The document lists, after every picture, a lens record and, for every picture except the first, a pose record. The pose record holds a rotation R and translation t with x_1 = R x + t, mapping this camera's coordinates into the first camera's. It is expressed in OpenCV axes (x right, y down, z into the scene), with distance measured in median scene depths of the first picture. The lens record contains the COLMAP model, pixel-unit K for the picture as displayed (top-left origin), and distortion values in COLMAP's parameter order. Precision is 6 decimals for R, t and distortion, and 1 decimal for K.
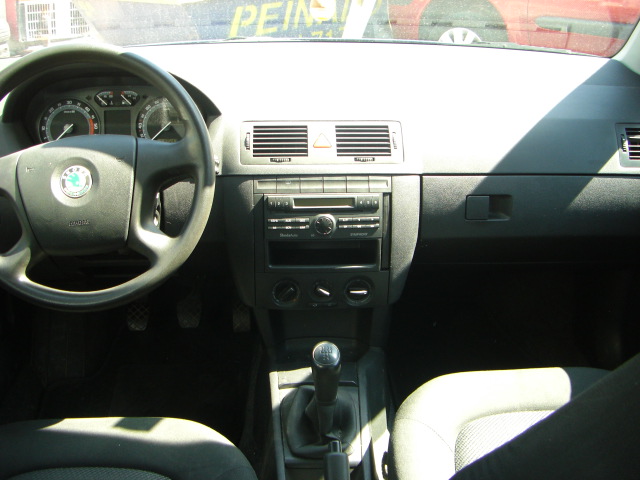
lens RADIAL K [[729.6, 0, 320.0], [0, 729.6, 240.0], [0, 0, 1]] dist [-0.182042, 0.104549]
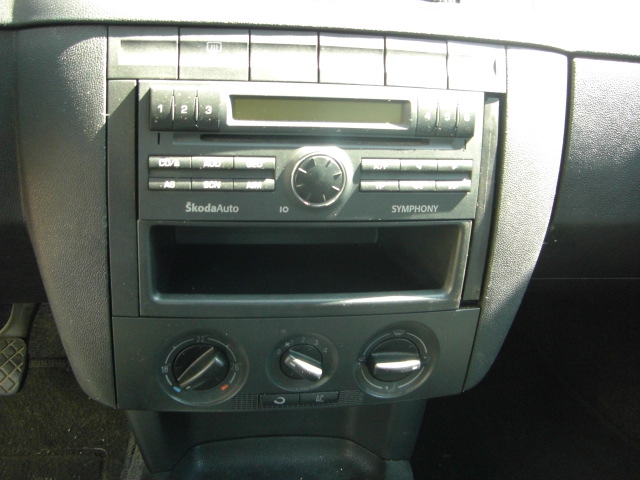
lens RADIAL K [[729.6, 0, 320.0], [0, 729.6, 240.0], [0, 0, 1]] dist [-0.182042, 0.104549]
pose [[0.990047, 0.010061, 0.140376, -0.040477], [-0.013110, 0.999697, 0.020812, 0.000519], [-0.140124, -0.022446, 0.989880, 0.663975]]
